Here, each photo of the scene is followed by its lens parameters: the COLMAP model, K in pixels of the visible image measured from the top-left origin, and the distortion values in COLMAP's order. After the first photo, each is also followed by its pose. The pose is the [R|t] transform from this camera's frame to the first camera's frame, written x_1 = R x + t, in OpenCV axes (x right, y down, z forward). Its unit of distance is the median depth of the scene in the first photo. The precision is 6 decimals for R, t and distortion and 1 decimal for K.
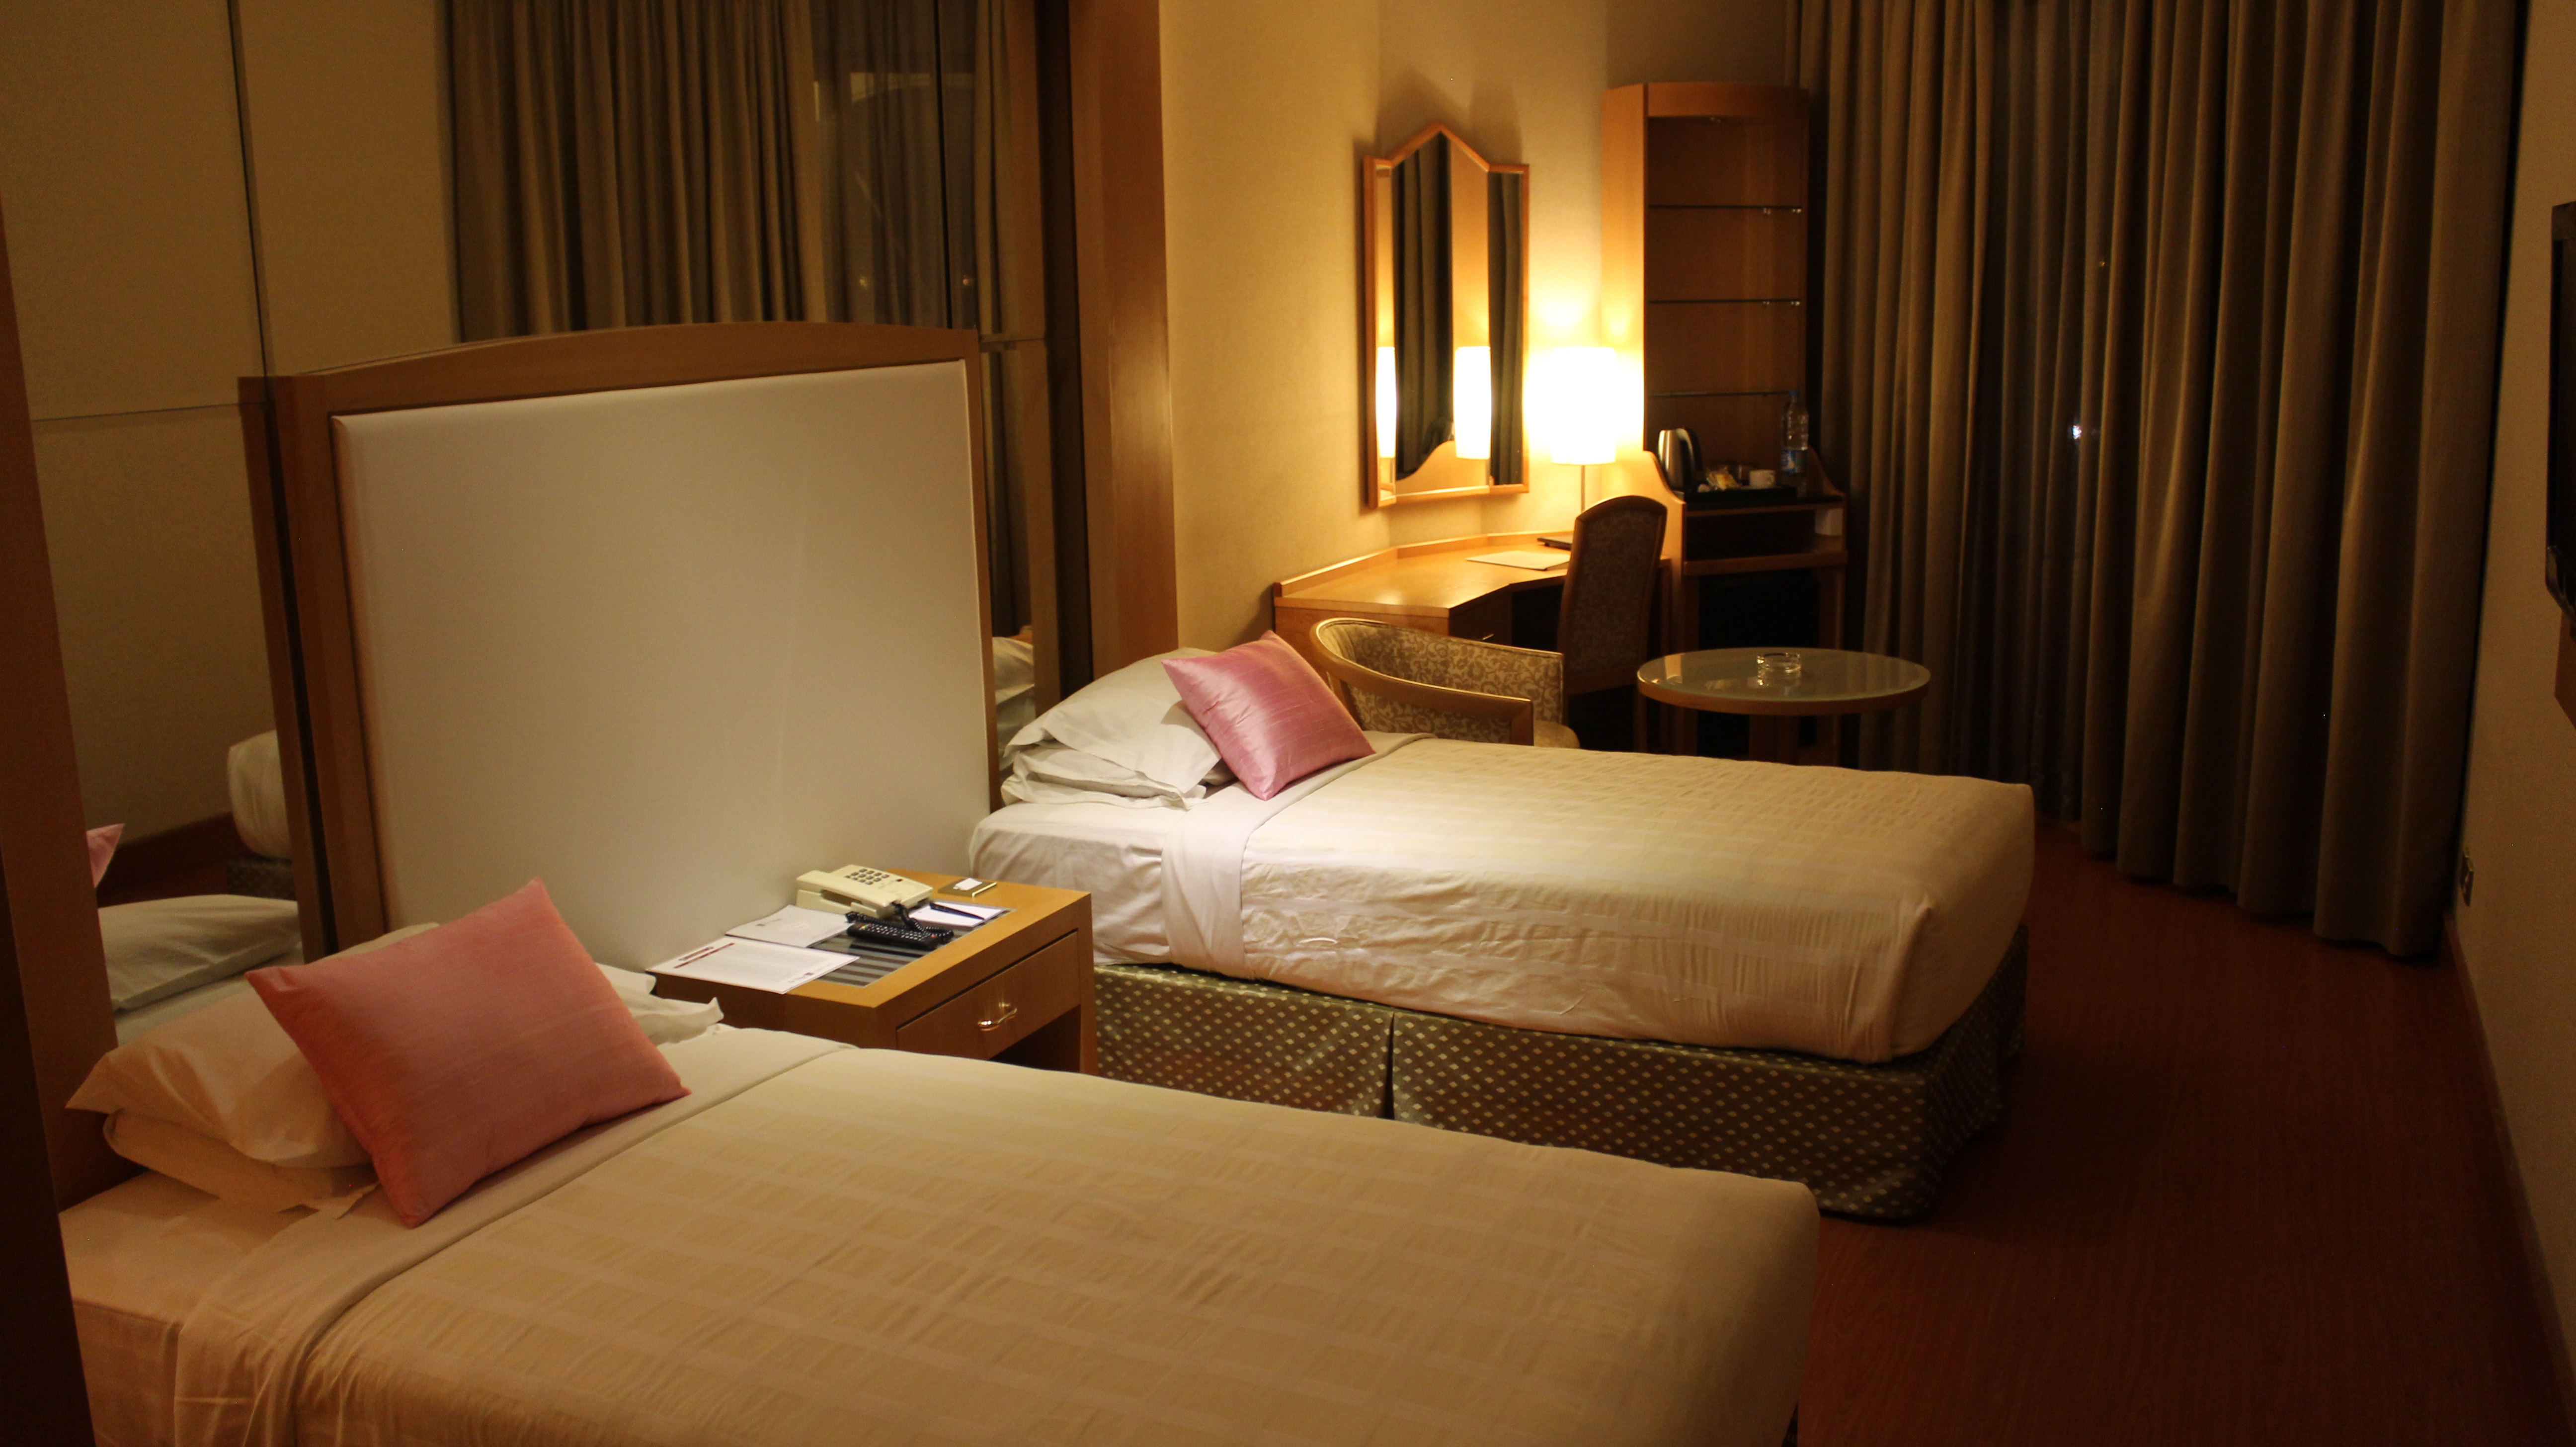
lens RADIAL K [[2098.6, 0, 1288.0], [0, 2098.6, 723.5], [0, 0, 1]] dist [-0.161797, 0.122712]
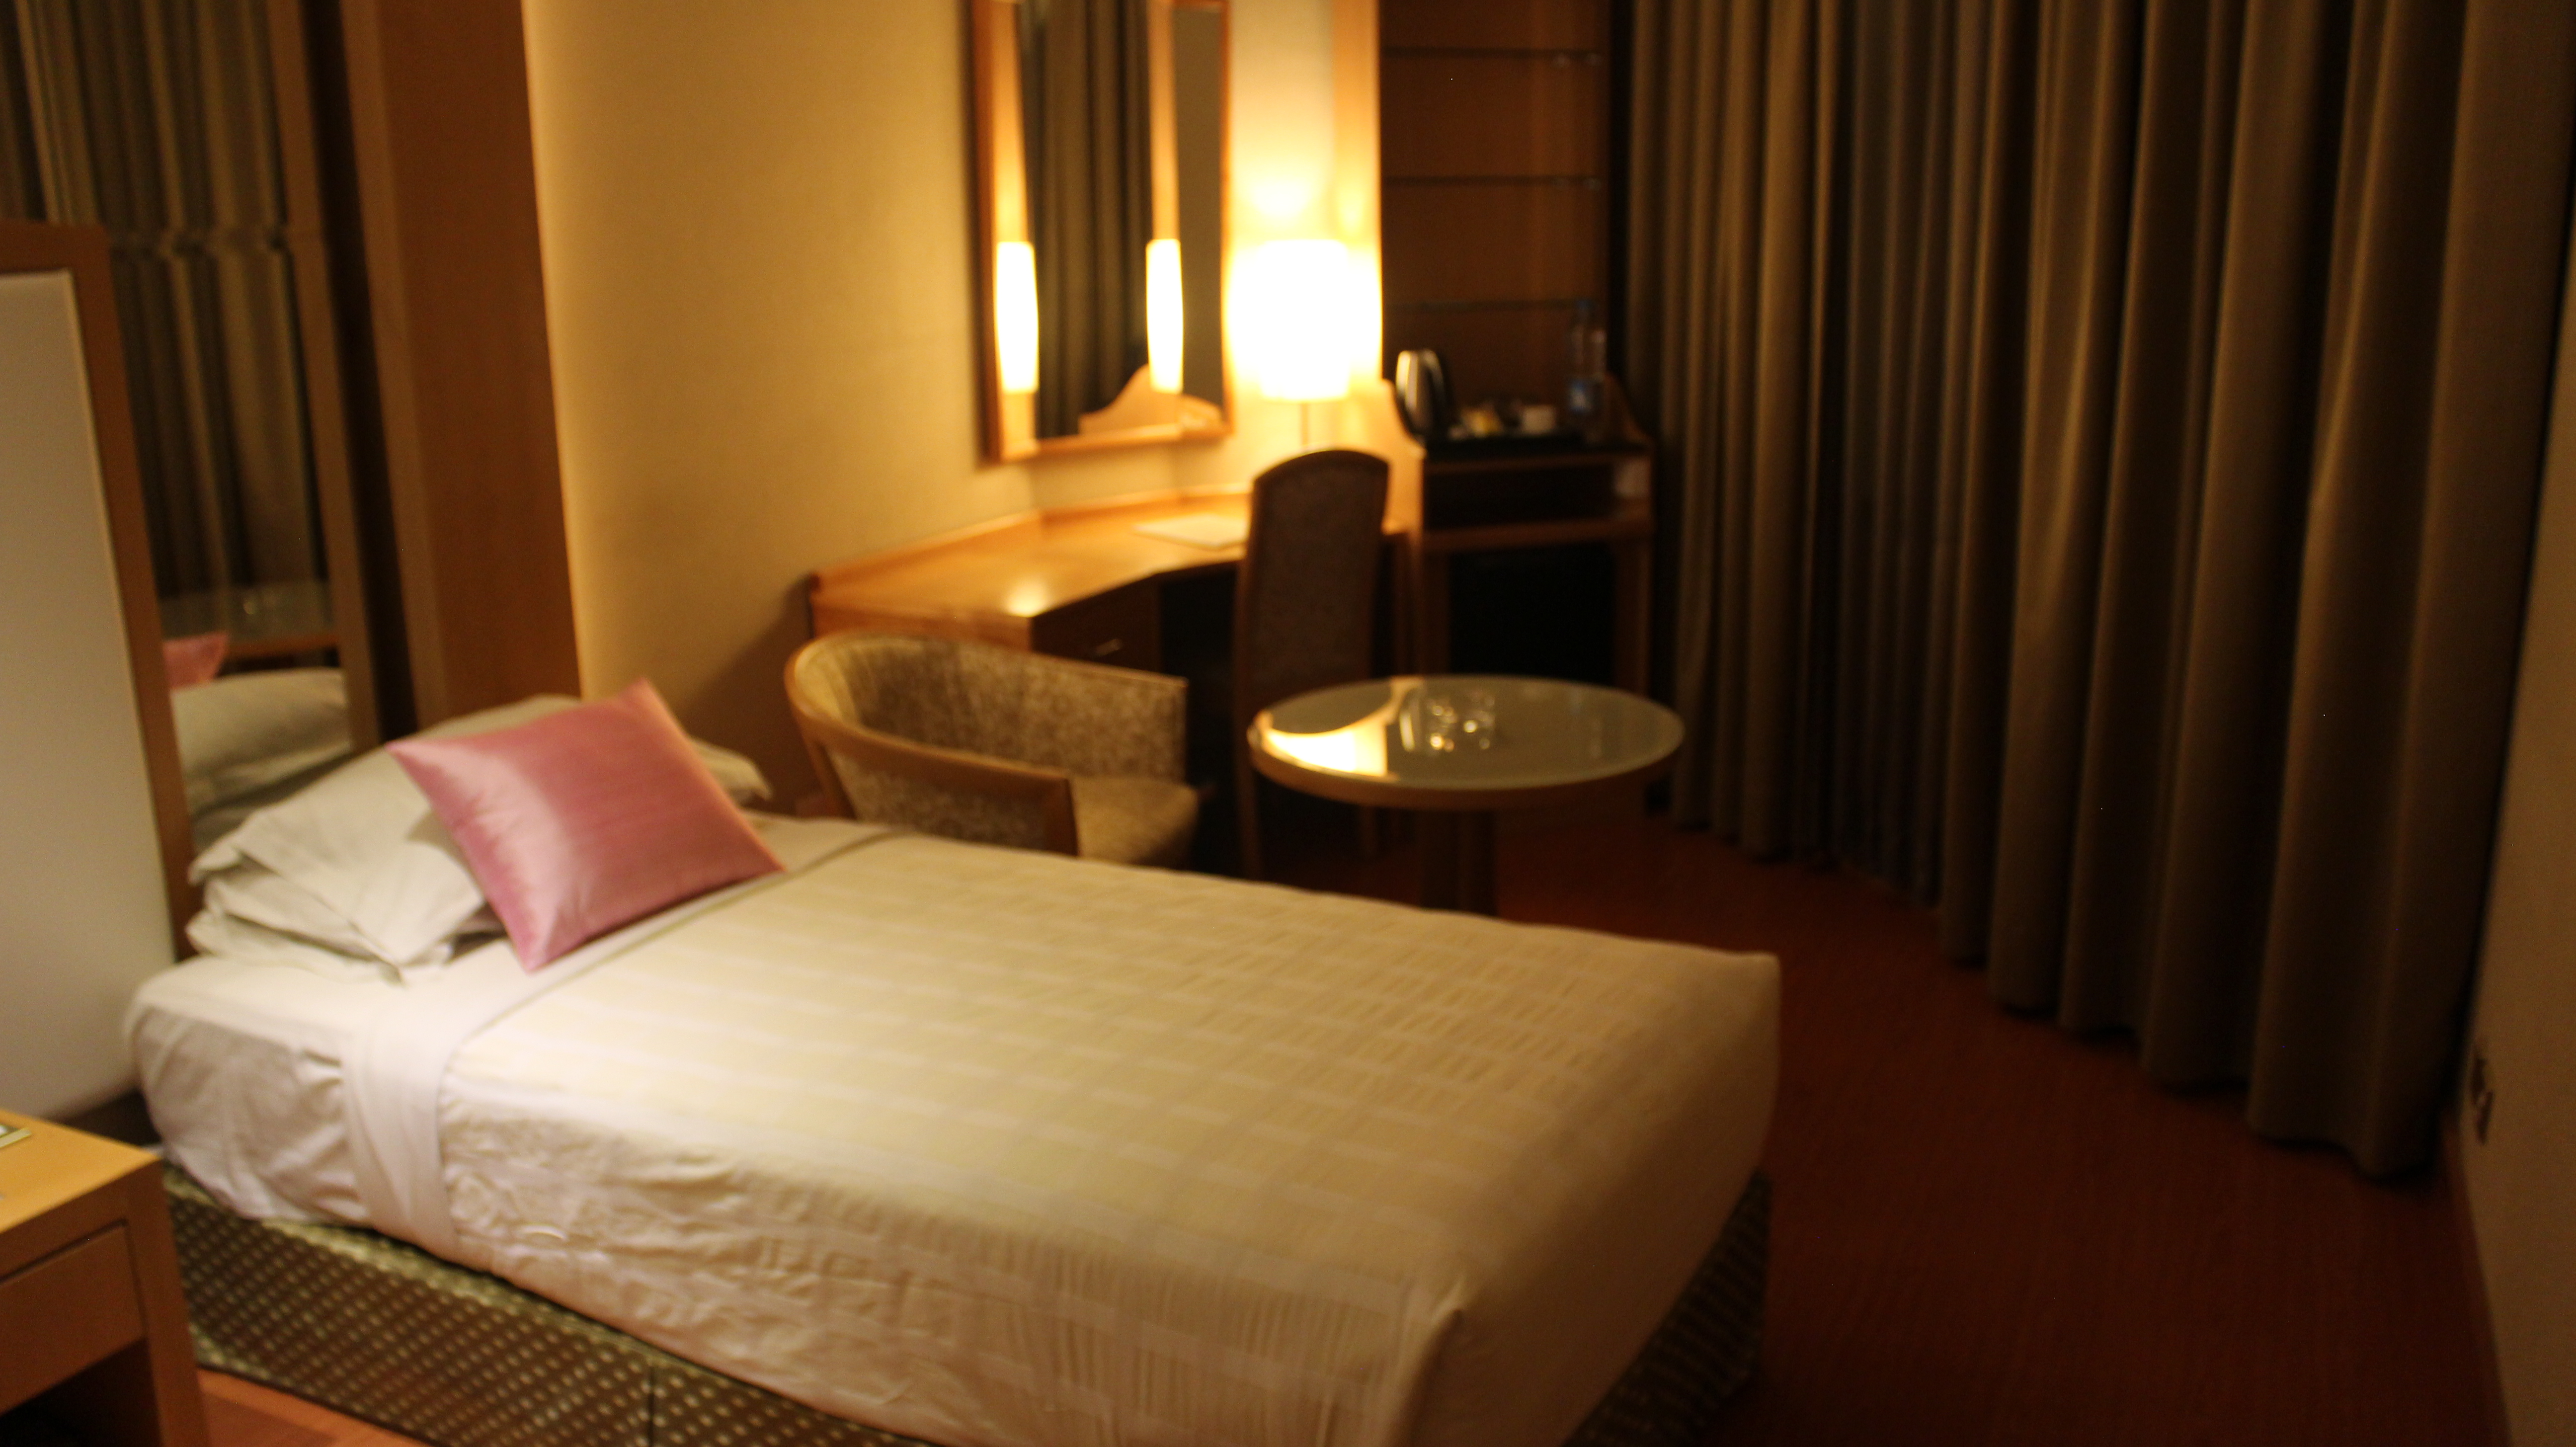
lens RADIAL K [[2098.6, 0, 1288.0], [0, 2098.6, 723.5], [0, 0, 1]] dist [-0.161797, 0.122712]
pose [[0.999980, 0.005700, 0.002638, 0.211721], [-0.005818, 0.998855, 0.047475, -0.068111], [-0.002365, -0.047489, 0.998869, 0.382622]]
